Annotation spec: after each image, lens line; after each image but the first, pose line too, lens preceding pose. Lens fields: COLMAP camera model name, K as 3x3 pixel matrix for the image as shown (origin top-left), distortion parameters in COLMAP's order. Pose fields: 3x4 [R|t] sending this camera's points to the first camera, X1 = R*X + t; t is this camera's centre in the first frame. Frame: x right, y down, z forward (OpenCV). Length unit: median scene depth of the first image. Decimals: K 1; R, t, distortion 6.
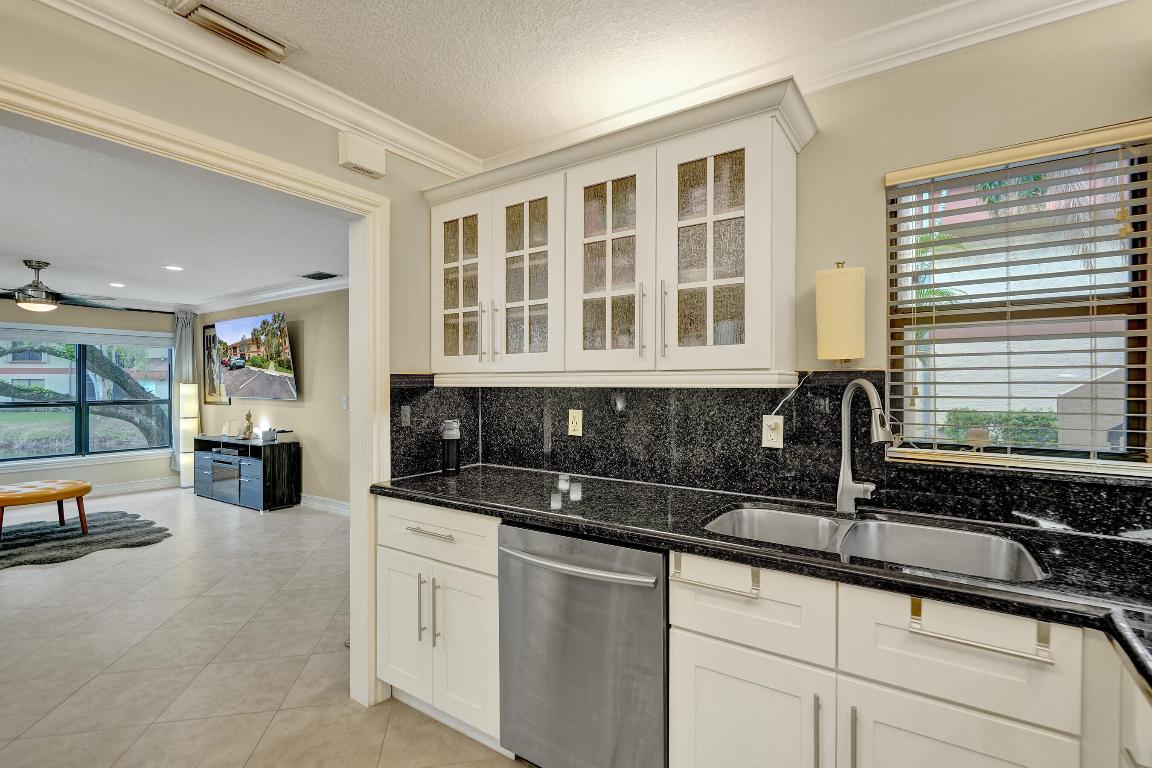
lens RADIAL K [[535.2, 0, 576.0], [0, 535.2, 384.0], [0, 0, 1]] dist [0.000470, 0.000133]
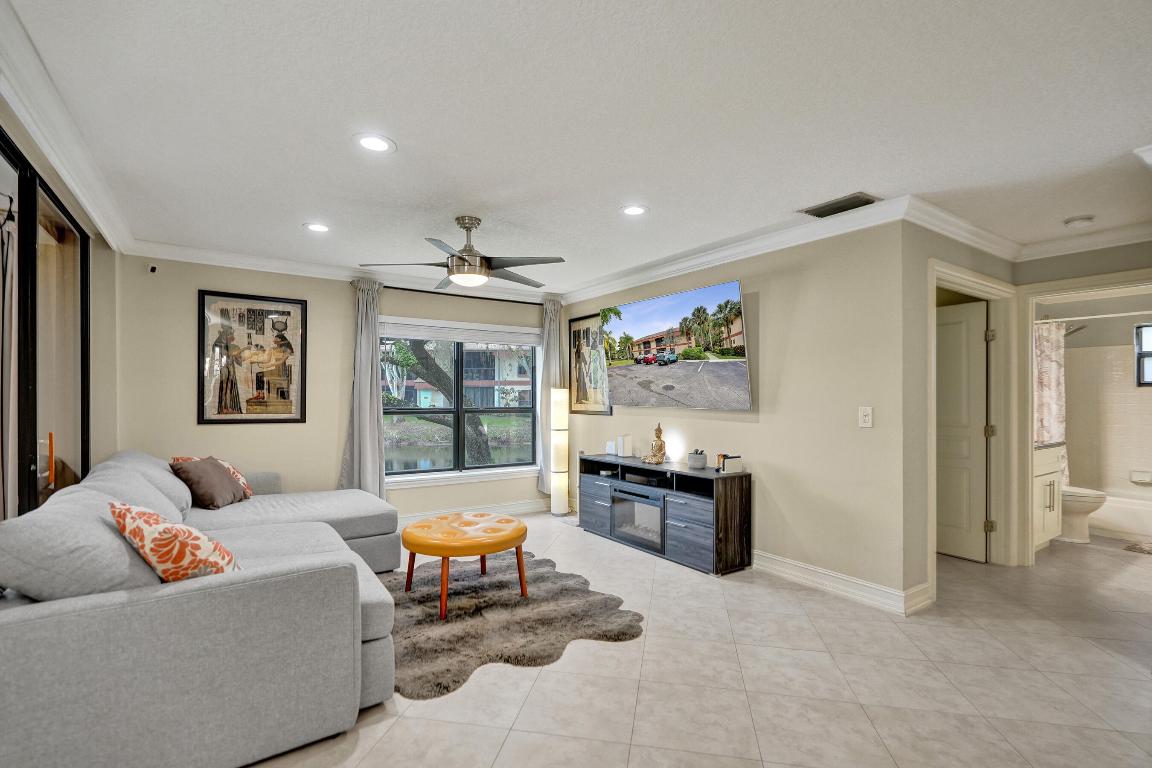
lens RADIAL K [[532.5, 0, 574.7], [0, 532.5, 393.4], [0, 0, 1]] dist [0.001632, -0.000019]
pose [[0.930441, 0.003041, -0.366429, -0.452426], [-0.004672, 0.999983, -0.003564, 0.010722], [0.366412, 0.005028, 0.930439, 0.280030]]
